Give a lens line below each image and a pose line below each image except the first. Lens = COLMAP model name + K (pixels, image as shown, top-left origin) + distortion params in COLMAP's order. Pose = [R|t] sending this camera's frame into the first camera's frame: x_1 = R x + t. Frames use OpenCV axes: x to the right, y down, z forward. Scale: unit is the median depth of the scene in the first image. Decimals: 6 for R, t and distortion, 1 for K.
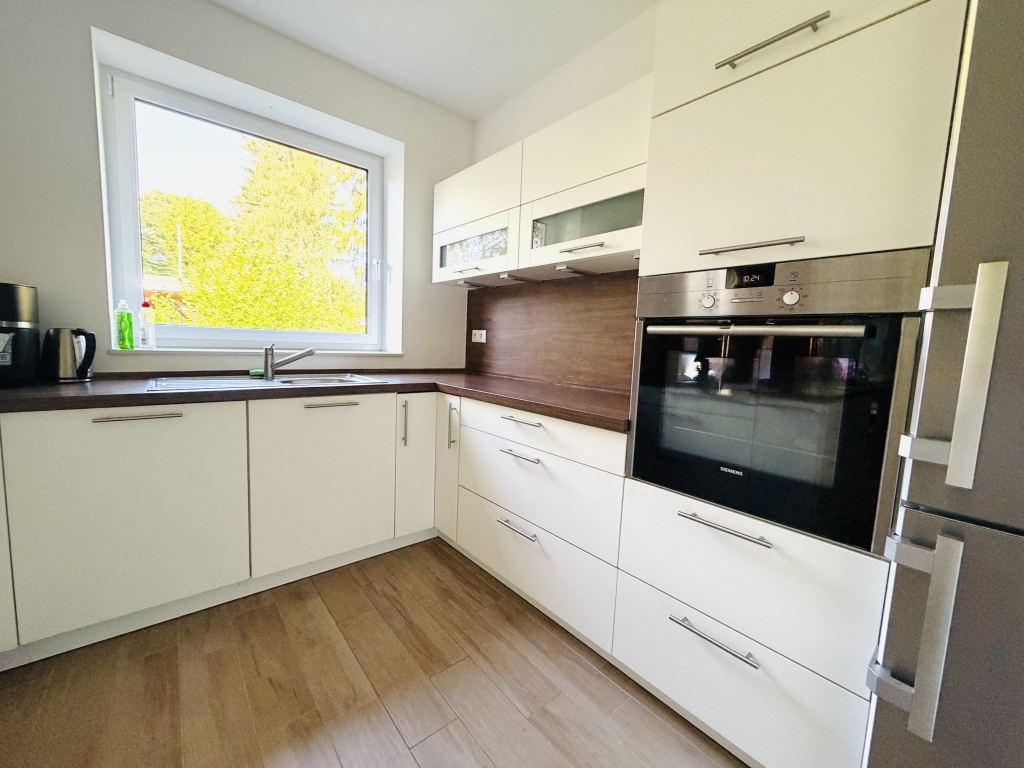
lens RADIAL K [[408.6, 0, 509.4], [0, 408.6, 383.9], [0, 0, 1]] dist [0.003123, -0.000626]
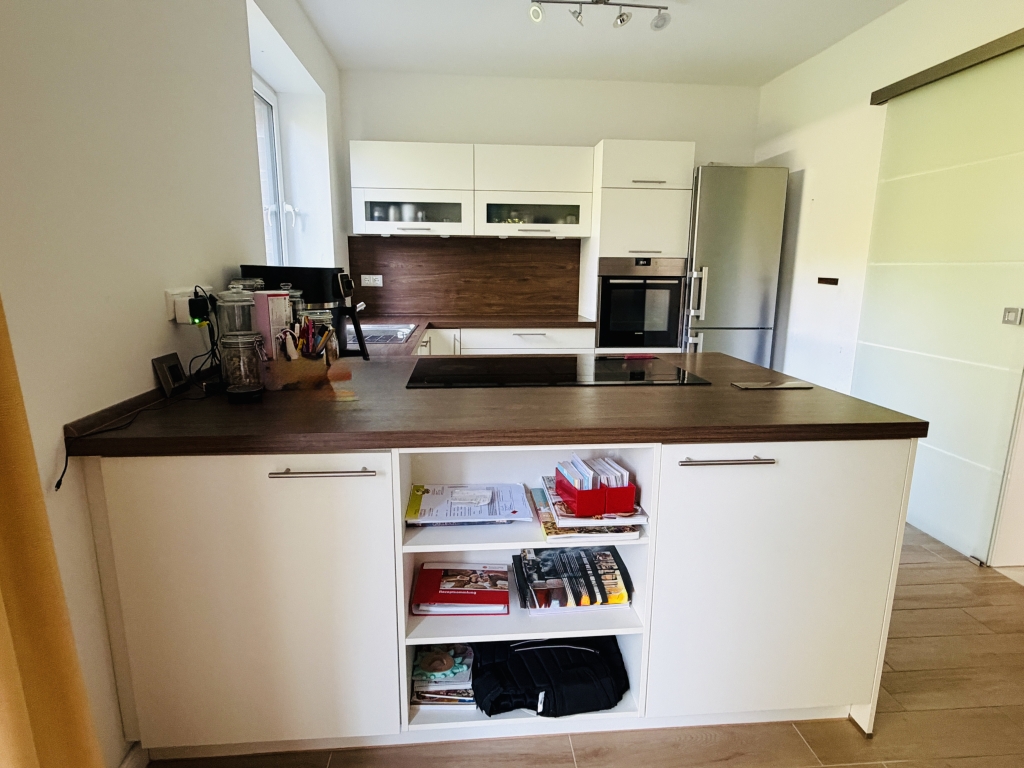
lens RADIAL K [[566.7, 0, 507.6], [0, 566.7, 382.9], [0, 0, 1]] dist [-0.001186, 0.001899]
pose [[0.576854, -0.198320, 0.792407, -1.738131], [0.098653, 0.979893, 0.173426, -0.116638], [-0.810868, -0.021869, 0.584820, -0.291802]]
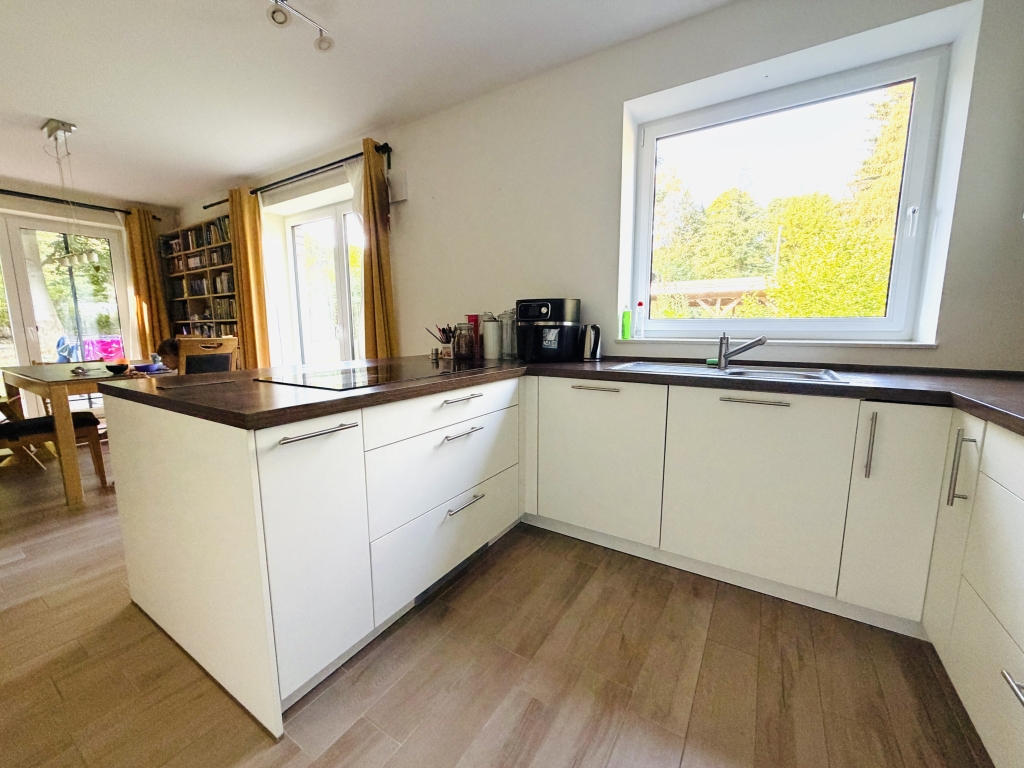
lens RADIAL K [[408.6, 0, 510.8], [0, 408.6, 383.8], [0, 0, 1]] dist [0.003123, -0.000626]
pose [[0.306125, 0.094384, -0.947301, 0.219423], [-0.081113, 0.994041, 0.072828, -0.006698], [0.948529, 0.054544, 0.311956, 0.239508]]
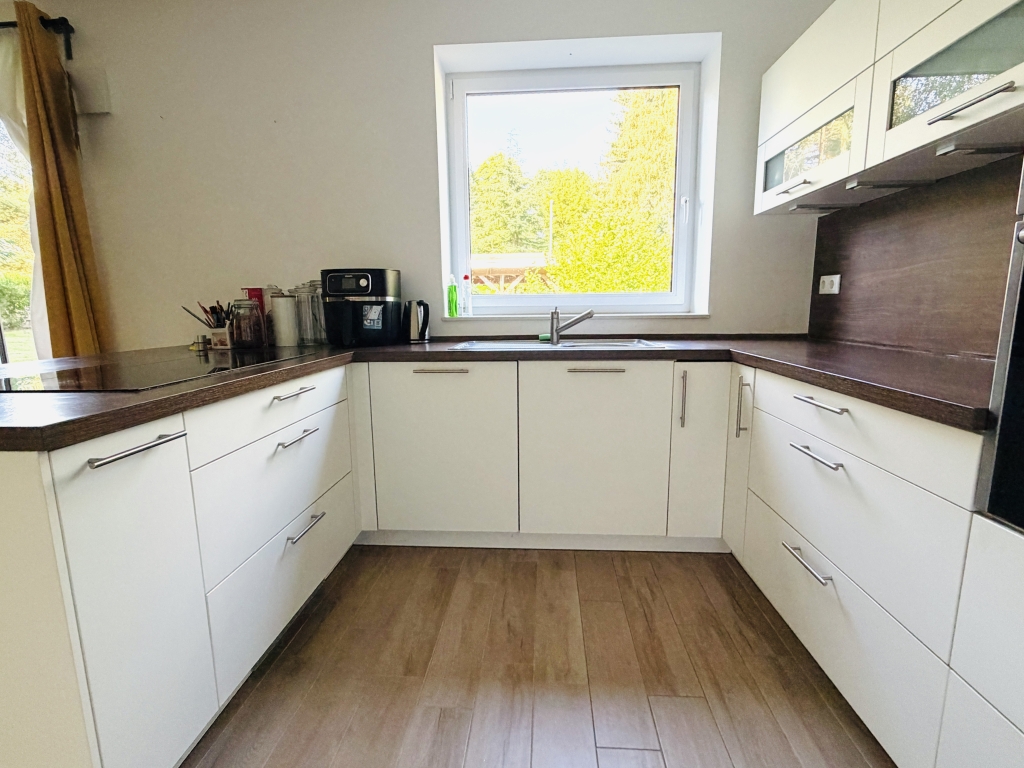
lens RADIAL K [[508.7, 0, 510.9], [0, 508.7, 388.0], [0, 0, 1]] dist [0.004474, -0.001224]
pose [[0.721441, 0.063541, -0.689555, 0.209833], [-0.029025, 0.997681, 0.061567, 0.025505], [0.691868, -0.024402, 0.721612, 0.050367]]
